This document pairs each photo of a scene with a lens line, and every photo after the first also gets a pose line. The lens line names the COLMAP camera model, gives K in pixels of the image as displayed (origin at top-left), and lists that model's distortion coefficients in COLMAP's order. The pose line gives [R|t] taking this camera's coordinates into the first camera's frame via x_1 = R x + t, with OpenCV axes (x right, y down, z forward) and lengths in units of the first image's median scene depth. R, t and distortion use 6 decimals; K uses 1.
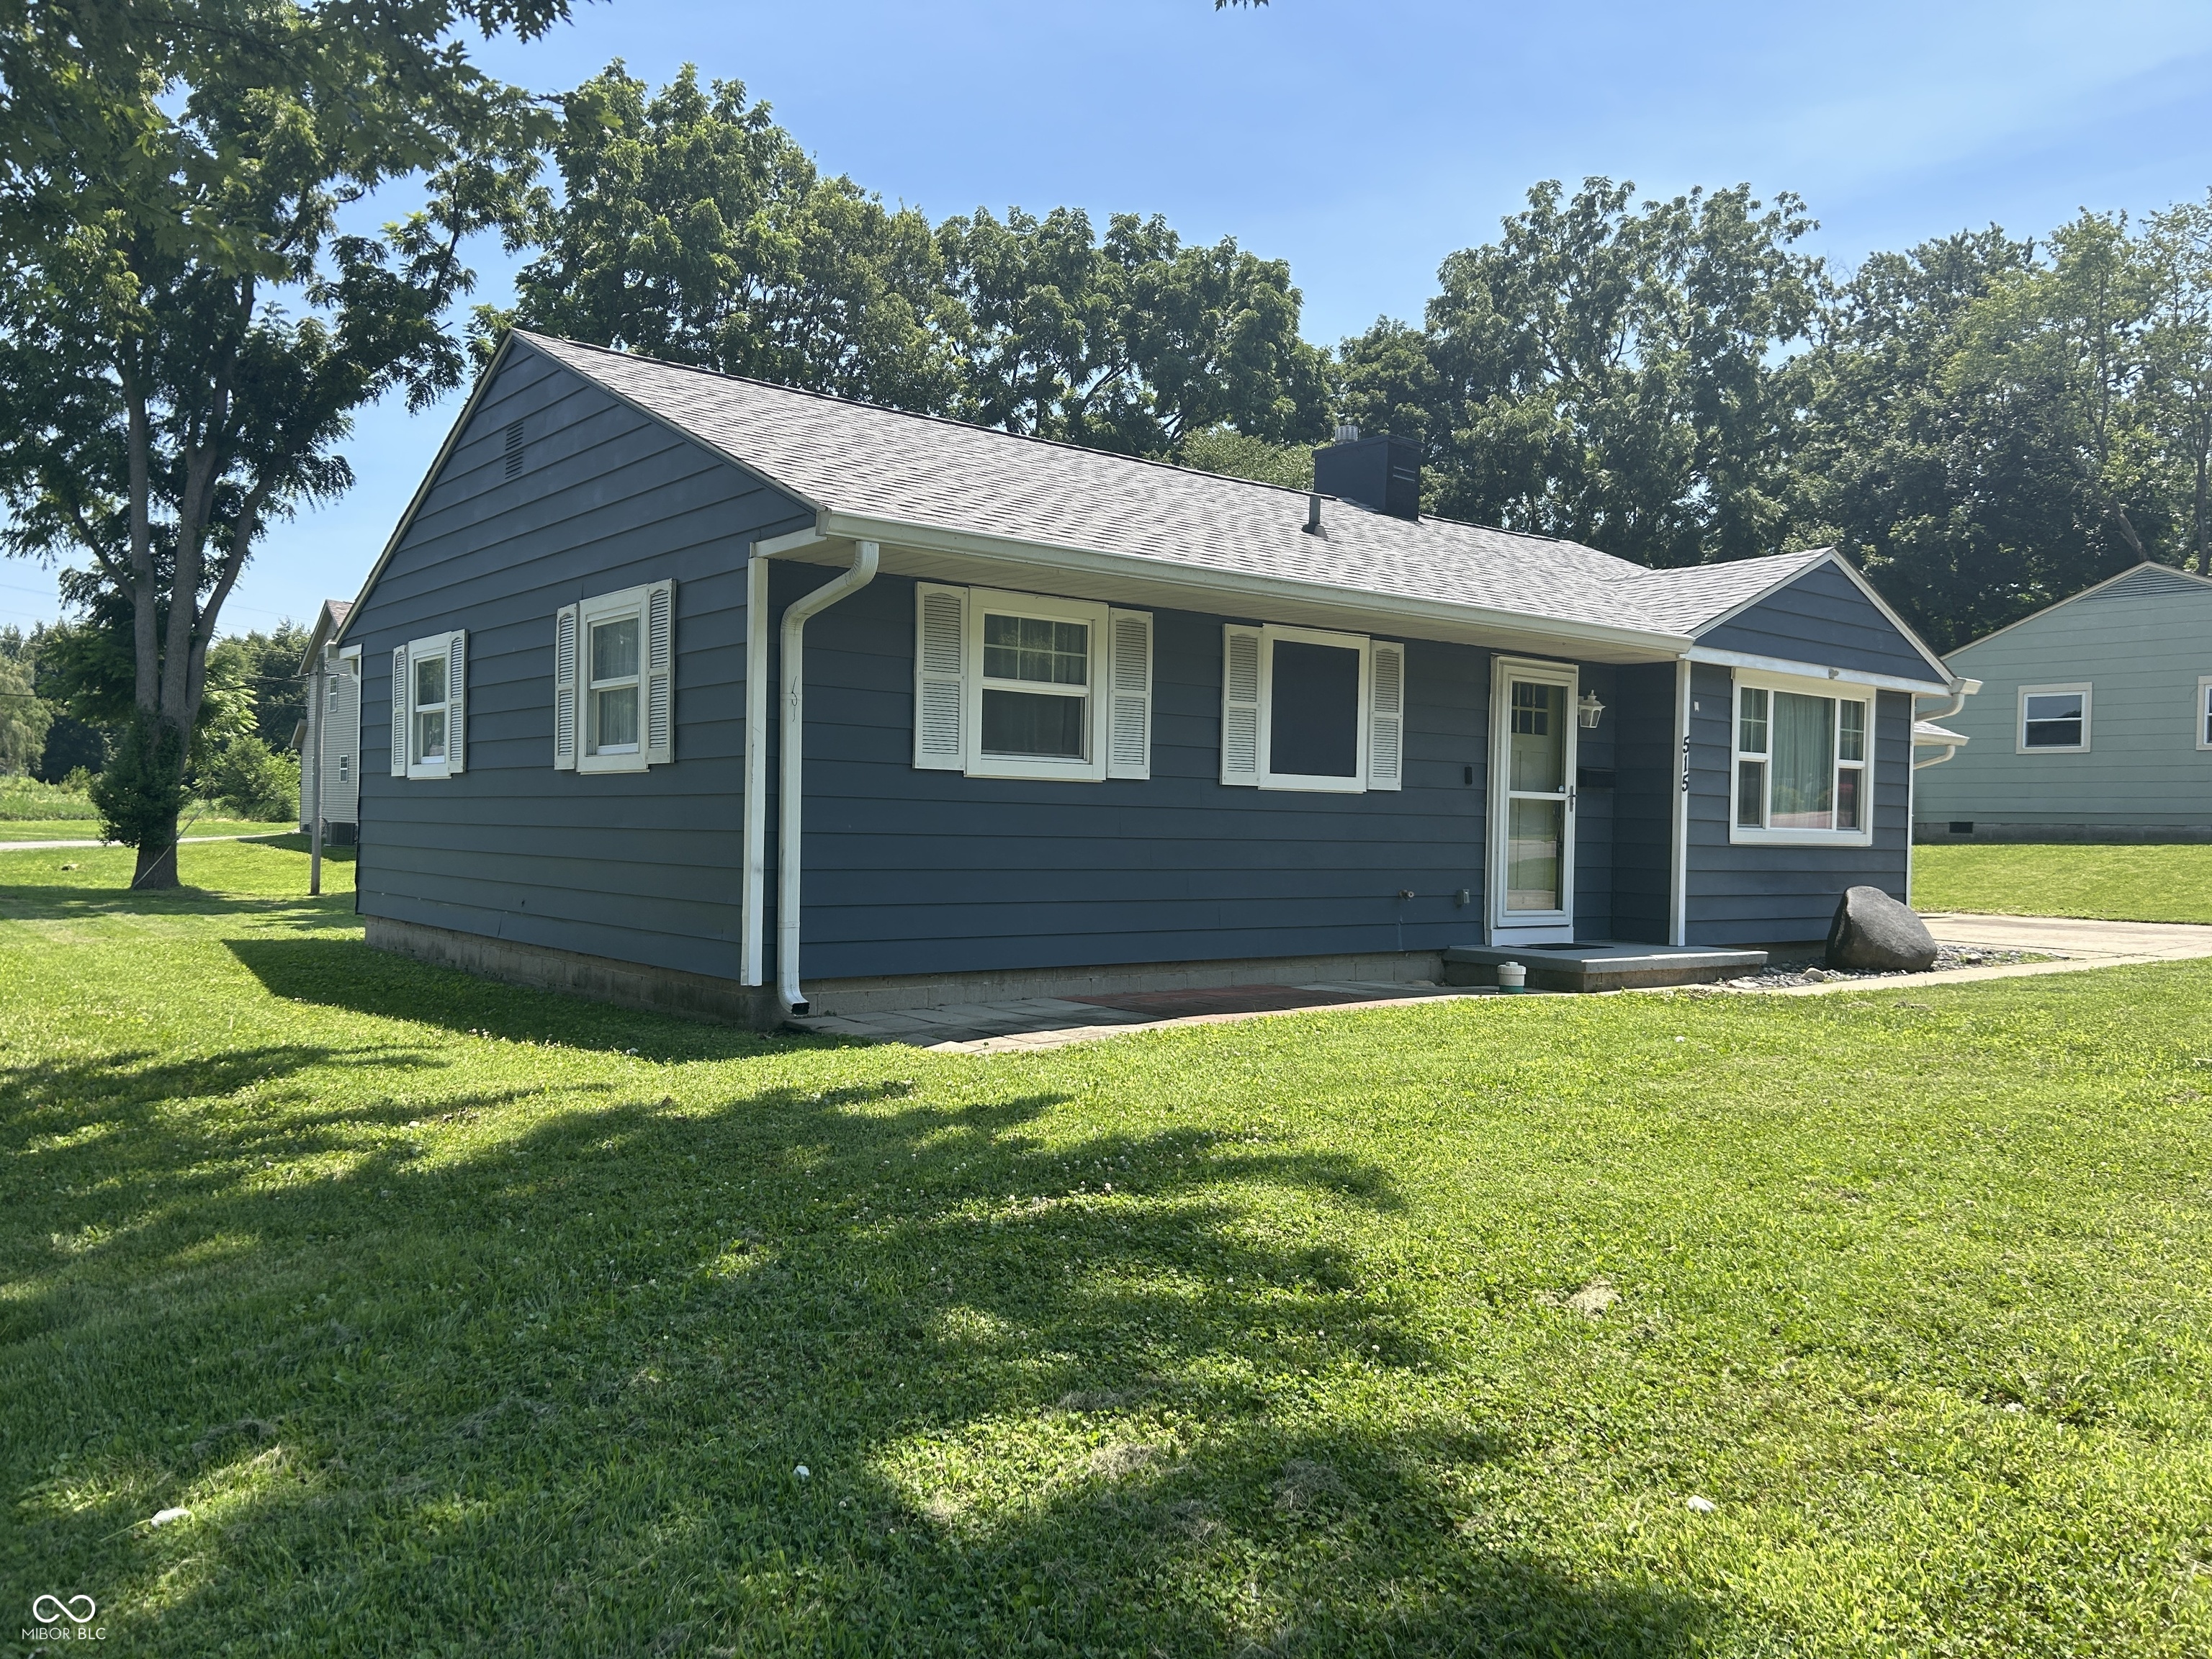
lens RADIAL K [[1649.6, 0, 1111.9], [0, 1649.6, 831.0], [0, 0, 1]] dist [0.058394, -0.059150]
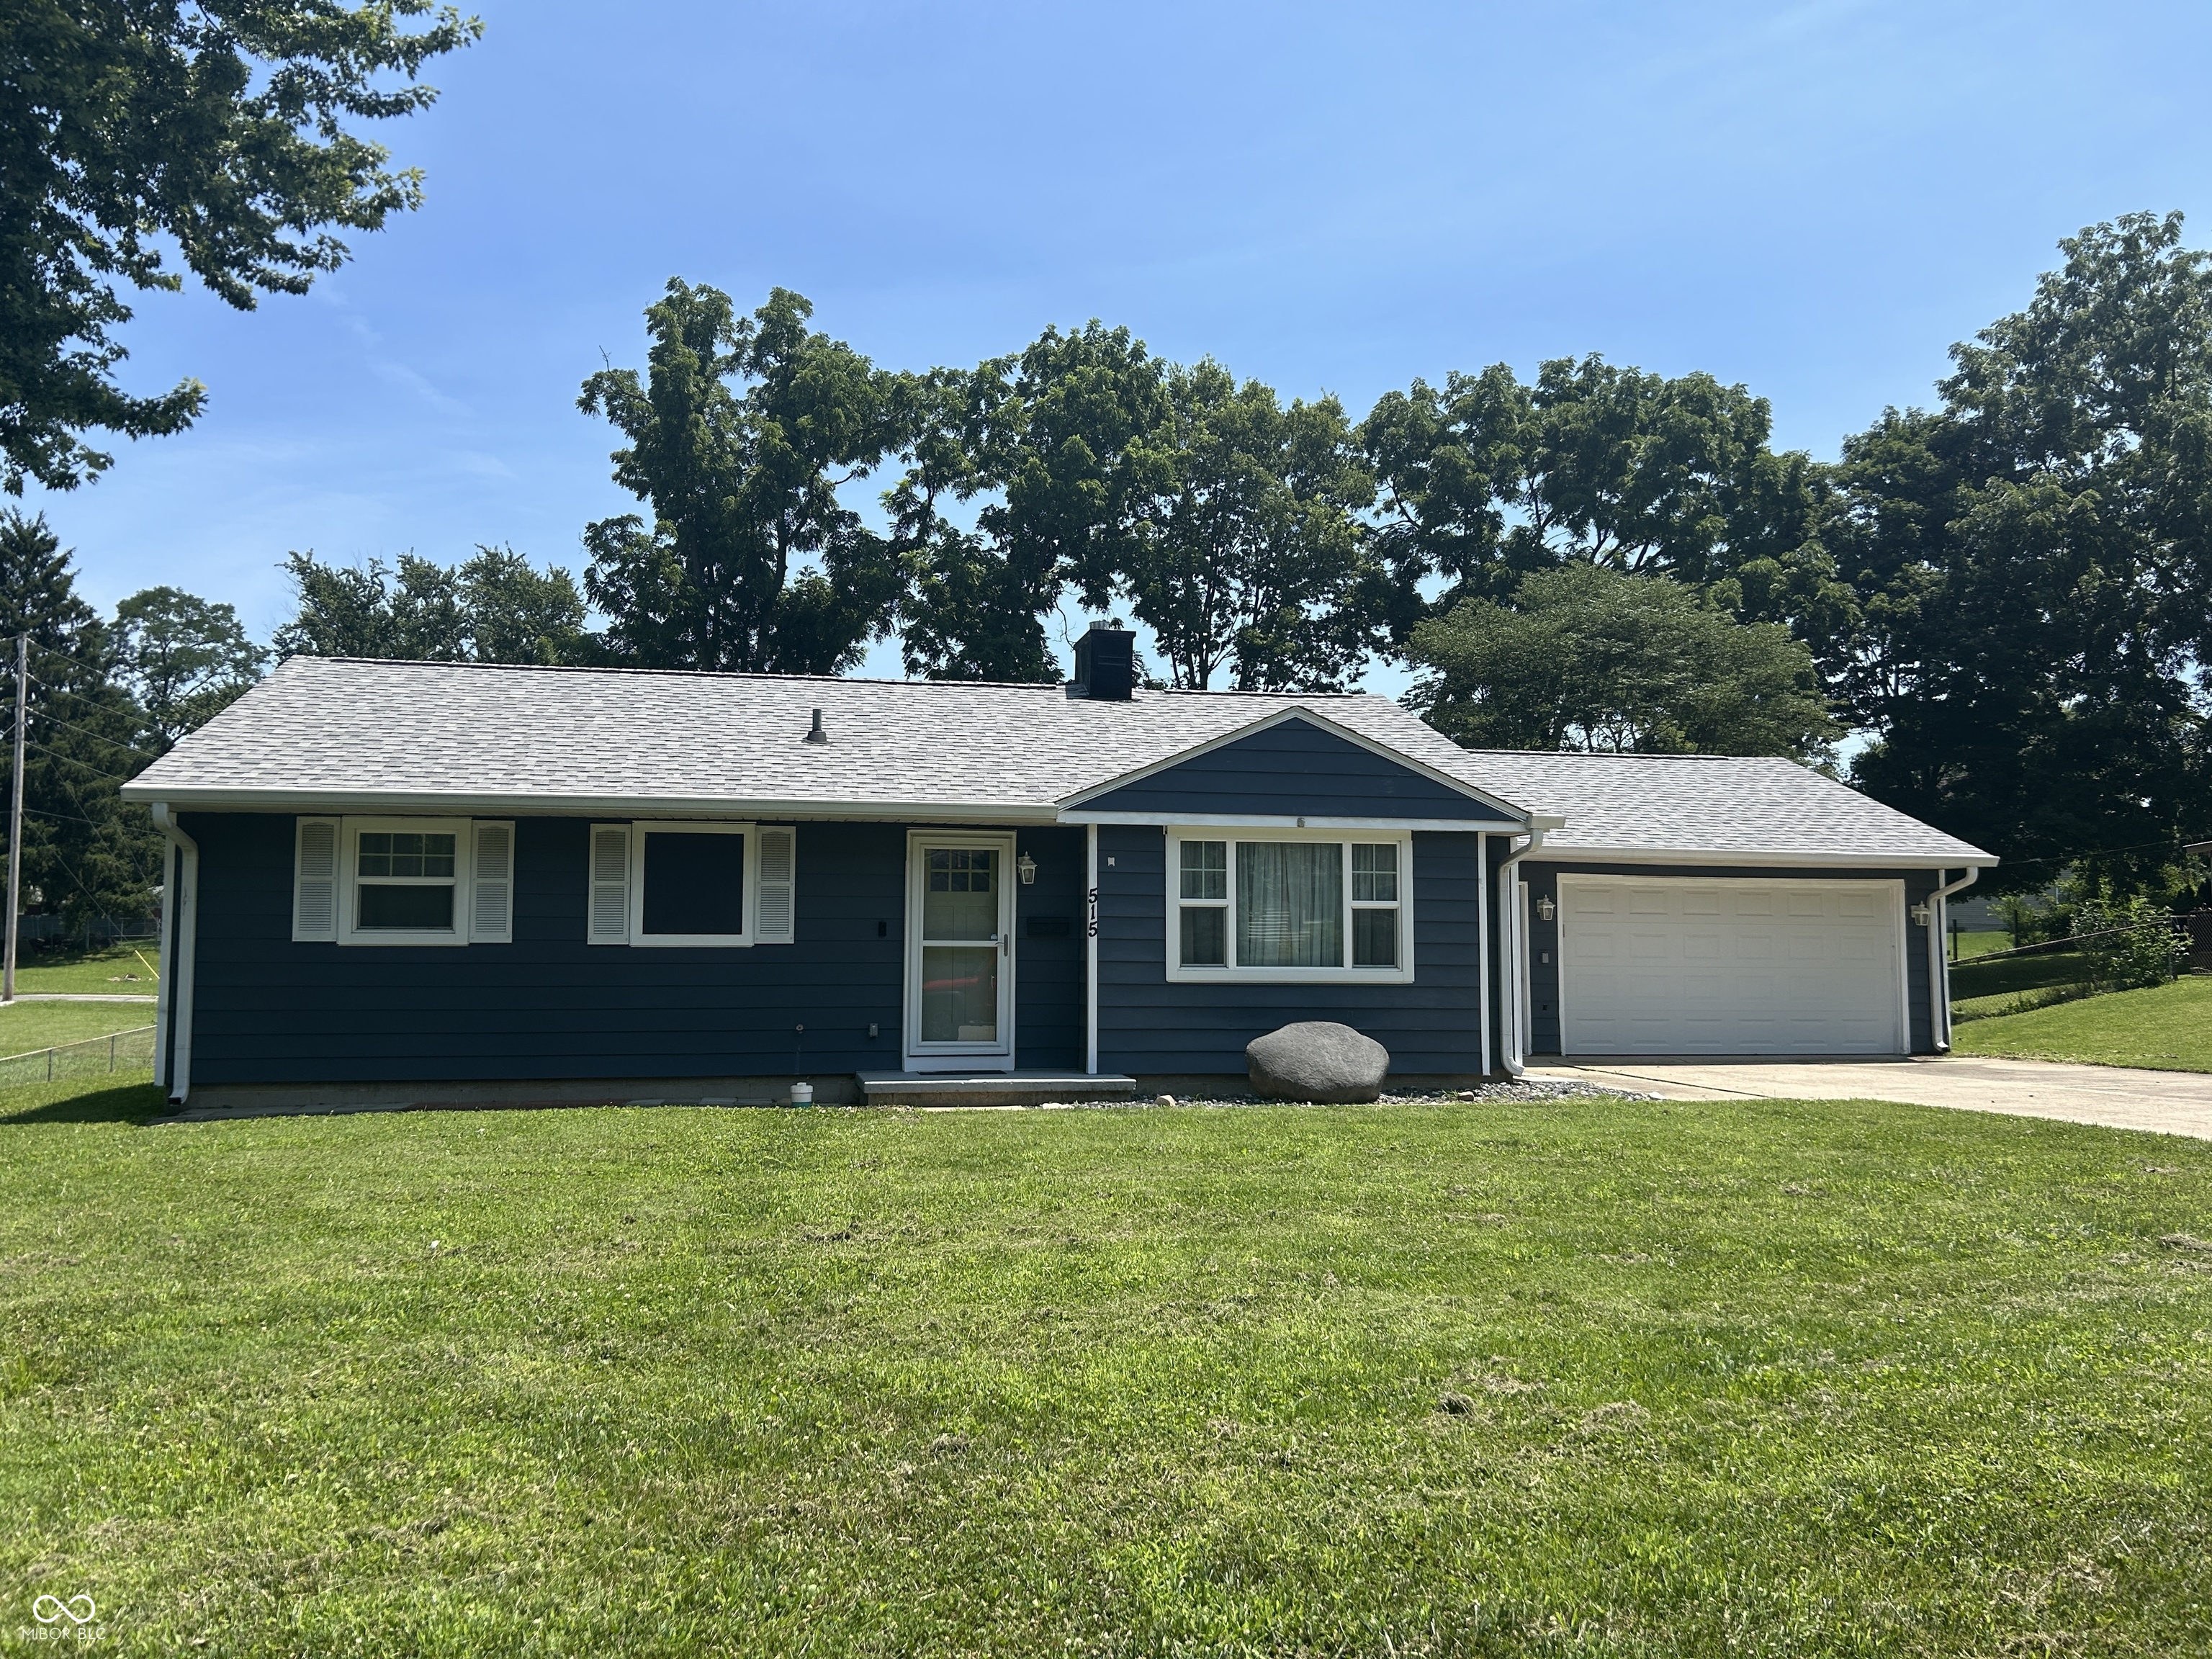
lens RADIAL K [[1649.6, 0, 1111.9], [0, 1649.6, 831.0], [0, 0, 1]] dist [0.058394, -0.059150]
pose [[0.889067, -0.053081, -0.454688, 0.903384], [0.013794, 0.995910, -0.089291, 0.005311], [0.457568, 0.073113, 0.886163, 0.000851]]
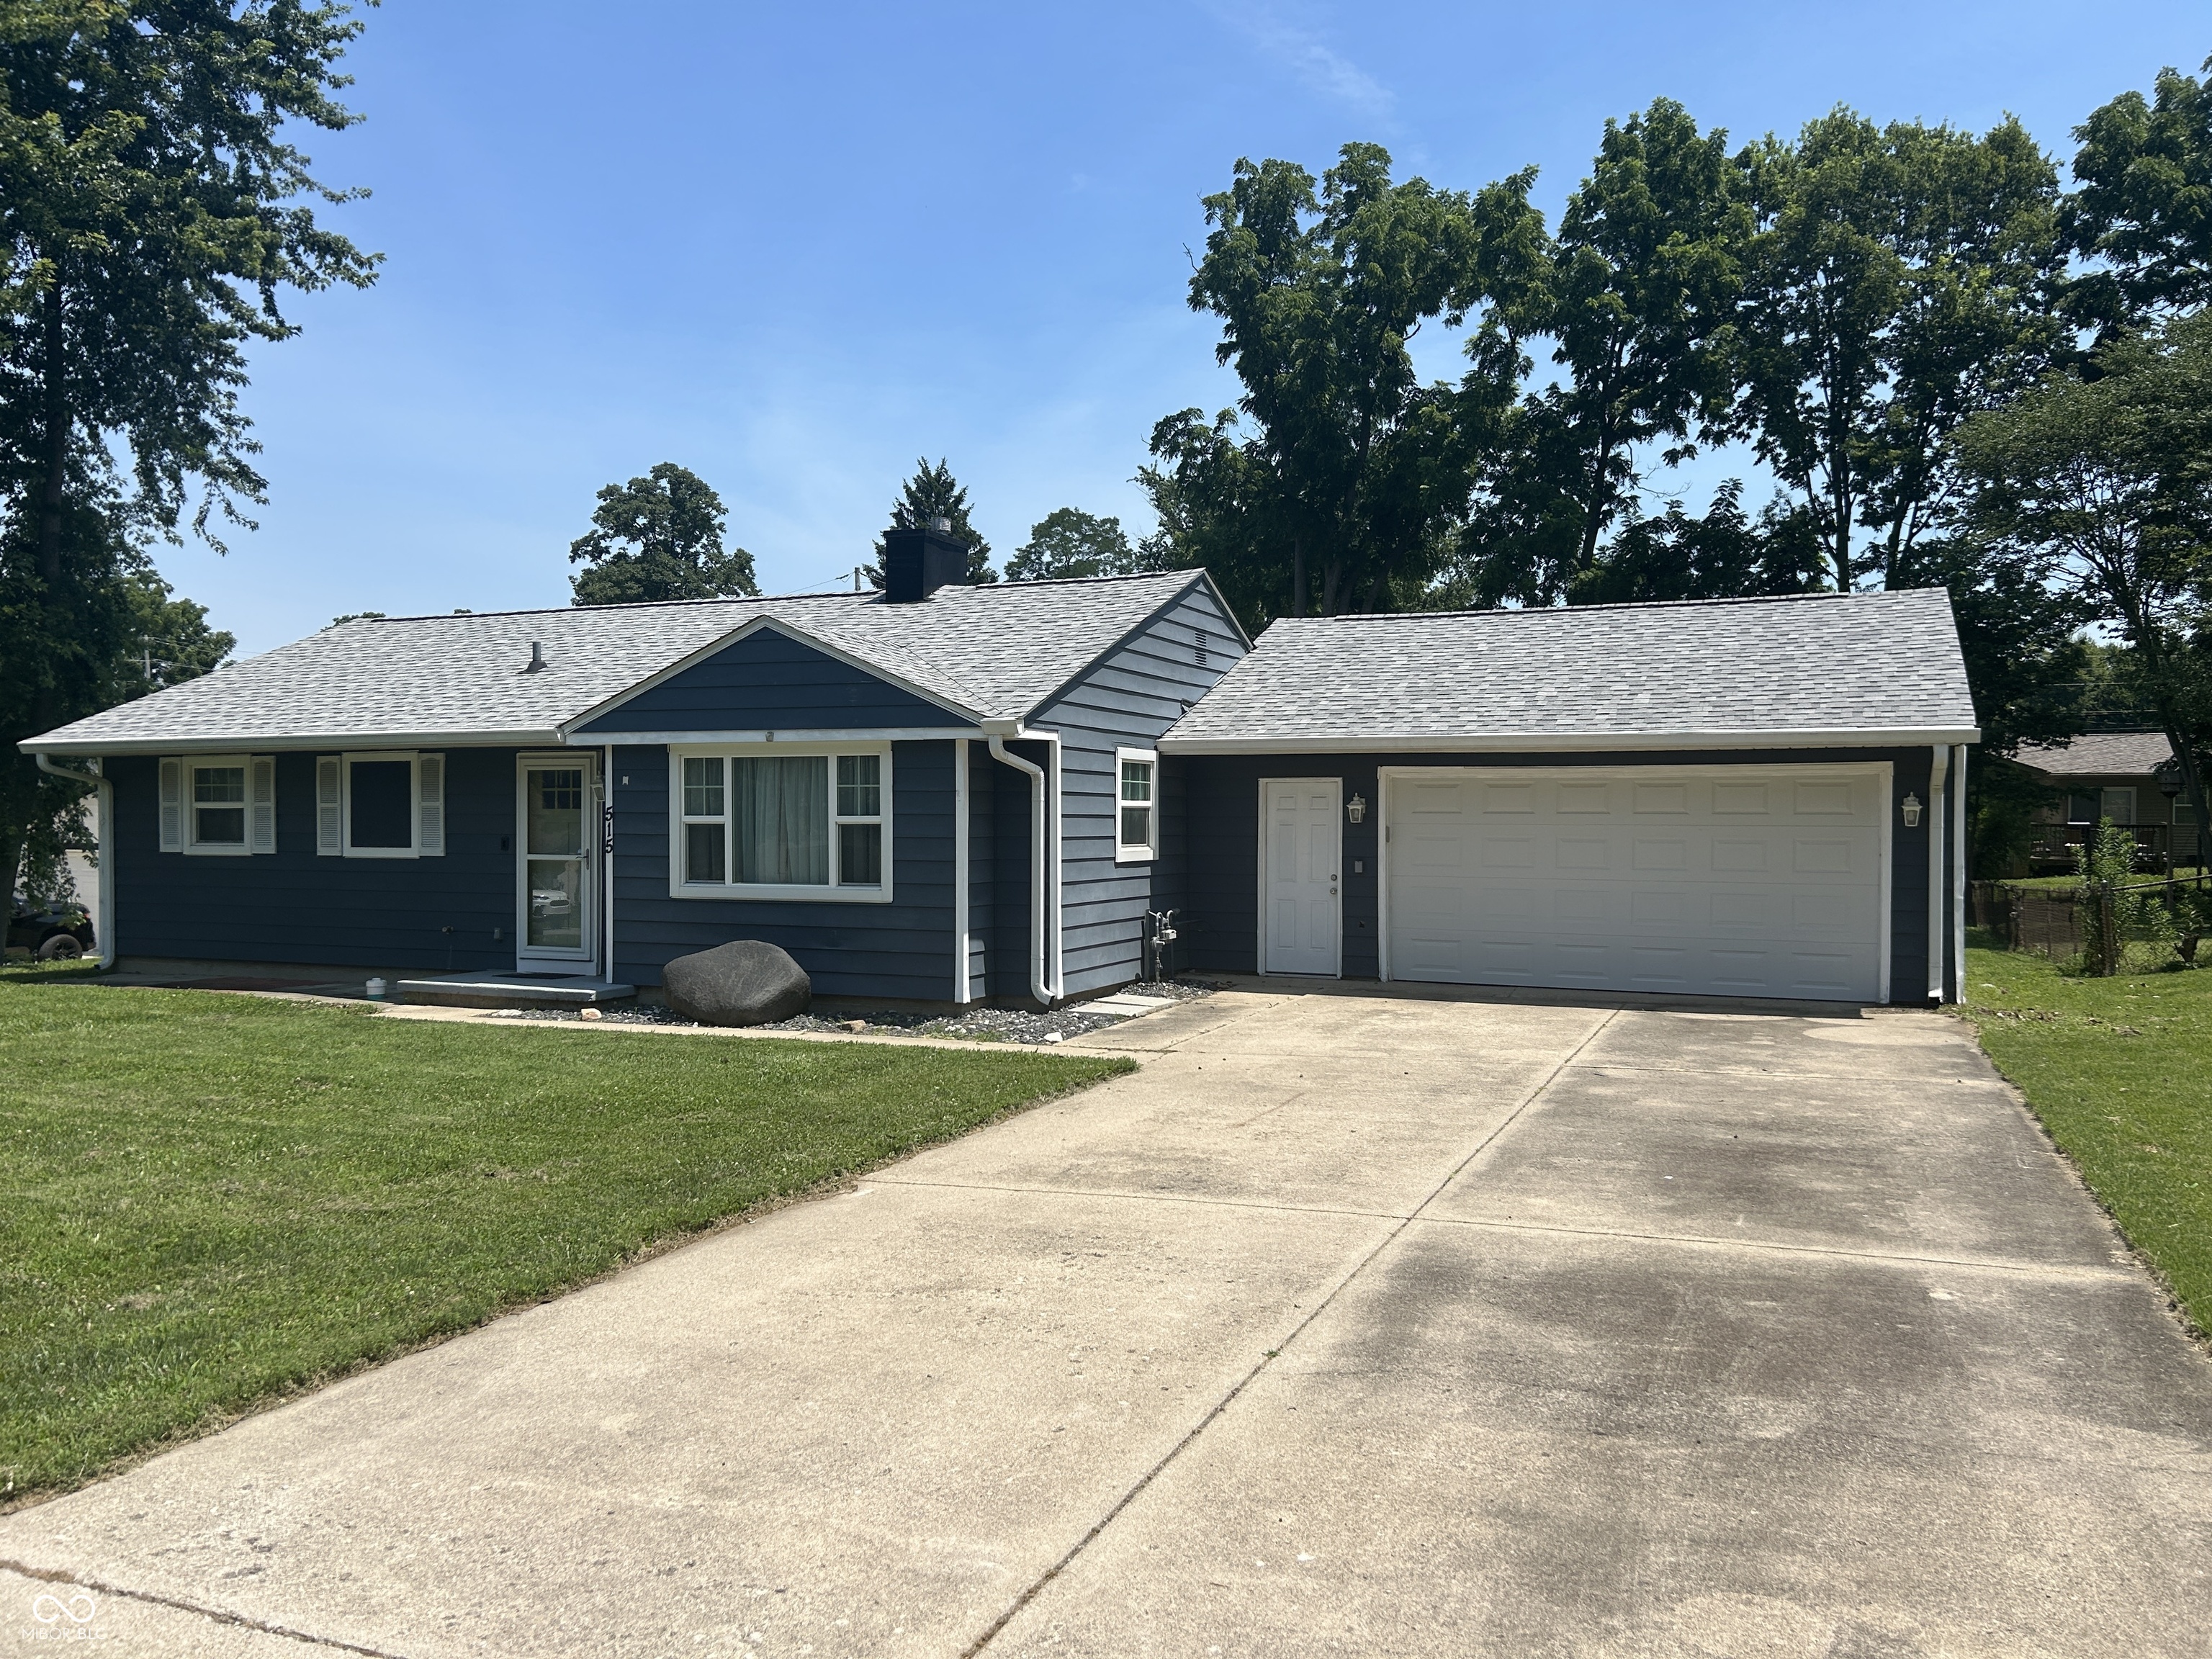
lens RADIAL K [[1681.0, 0, 1134.4], [0, 1681.0, 833.9], [0, 0, 1]] dist [0.072624, -0.134289]
pose [[0.481001, -0.012709, -0.876628, 1.641912], [0.005742, 0.999919, -0.011345, -0.022286], [0.876701, 0.000424, 0.481035, 0.772602]]
